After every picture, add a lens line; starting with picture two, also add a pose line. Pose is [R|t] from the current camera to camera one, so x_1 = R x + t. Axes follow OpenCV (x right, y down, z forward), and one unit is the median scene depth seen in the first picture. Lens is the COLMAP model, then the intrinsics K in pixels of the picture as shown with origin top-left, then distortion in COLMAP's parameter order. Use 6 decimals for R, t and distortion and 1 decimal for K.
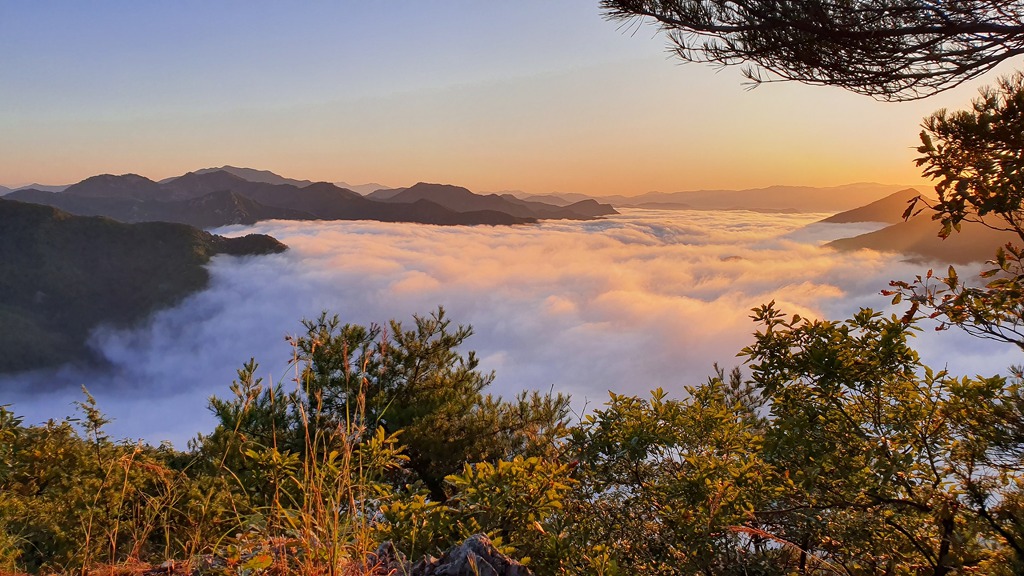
lens RADIAL K [[796.2, 0, 508.4], [0, 796.2, 310.1], [0, 0, 1]] dist [0.048590, -0.064437]
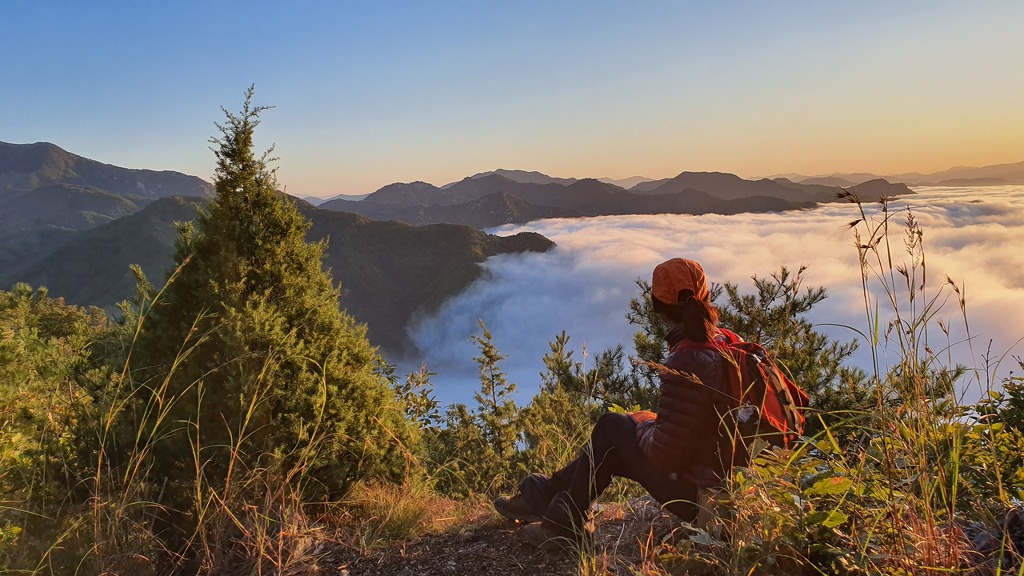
lens RADIAL K [[796.2, 0, 494.9], [0, 796.2, 301.3], [0, 0, 1]] dist [0.048590, -0.064437]
pose [[0.942029, -0.005441, -0.335487, -0.066750], [0.004115, 0.999981, -0.004664, 0.026927], [0.335506, 0.003013, 0.942033, 0.035165]]
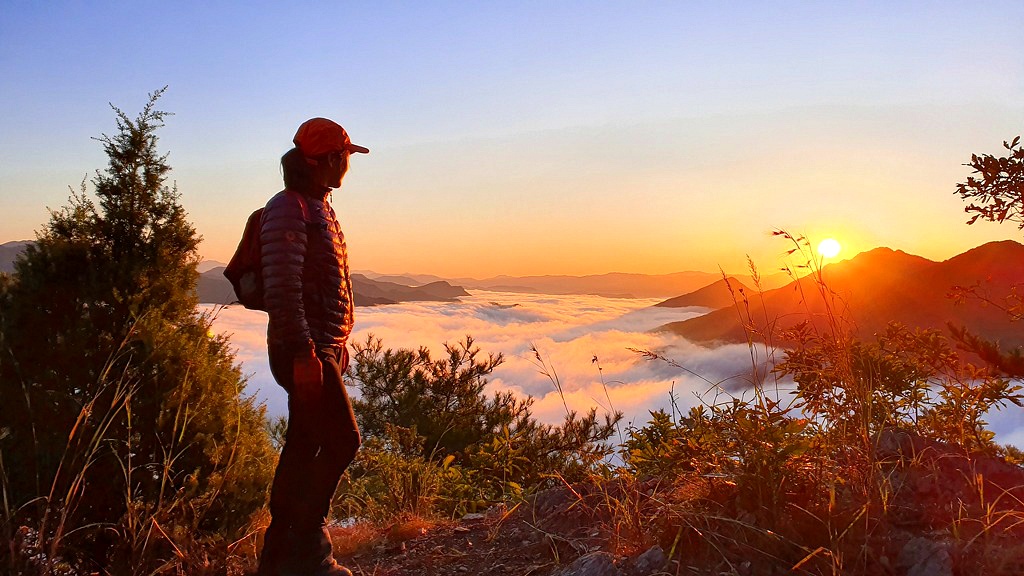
lens RADIAL K [[796.2, 0, 522.5], [0, 796.2, 294.5], [0, 0, 1]] dist [0.048590, -0.064437]
pose [[0.977932, 0.013617, 0.208479, -0.171044], [0.012020, 0.992554, -0.121212, 0.049801], [-0.208578, 0.121043, 0.970487, -0.001629]]
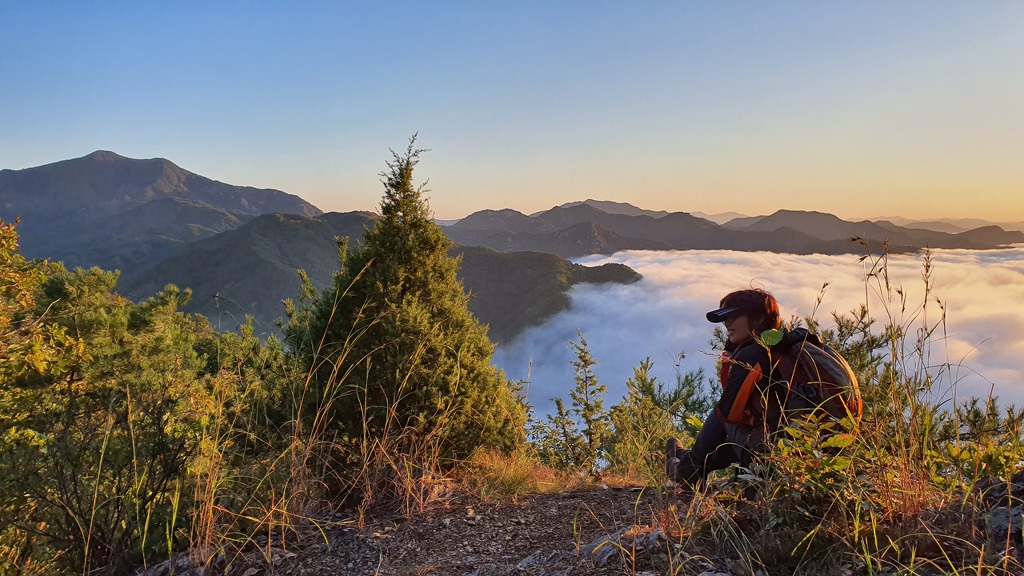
lens RADIAL K [[796.2, 0, 495.0], [0, 796.2, 306.5], [0, 0, 1]] dist [0.048590, -0.064437]
pose [[0.901239, 0.034573, -0.431940, -0.050695], [-0.052984, 0.998125, -0.030660, 0.036377], [0.430070, 0.050518, 0.901381, -0.031168]]
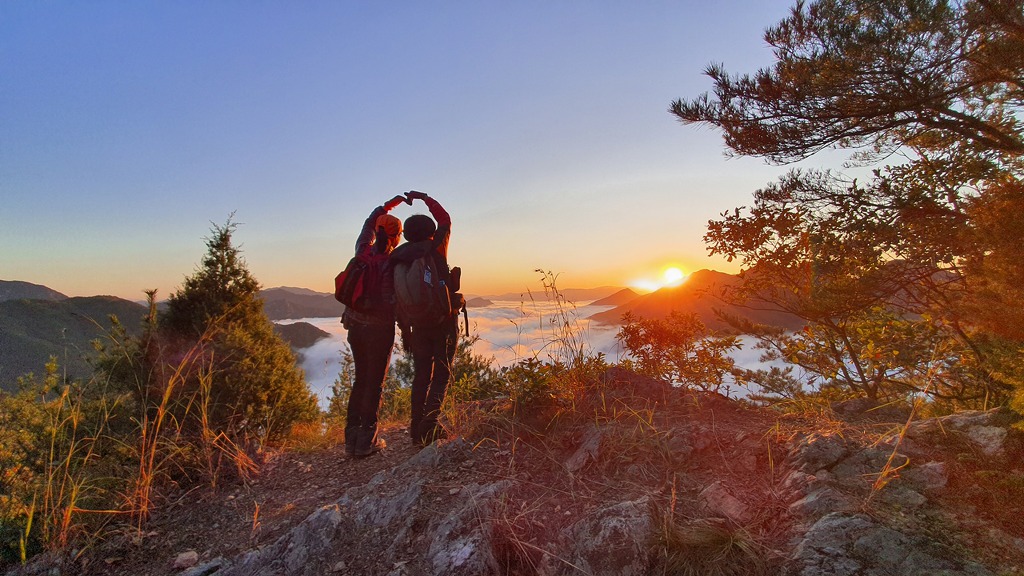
lens RADIAL K [[407.0, 0, 507.7], [0, 407.0, 299.3], [0, 0, 1]] dist [-0.014745, -0.001946]
pose [[0.983985, -0.032584, 0.175247, -0.109637], [0.056069, 0.989824, -0.130782, 0.050162], [-0.169202, 0.138514, 0.975799, -0.007234]]
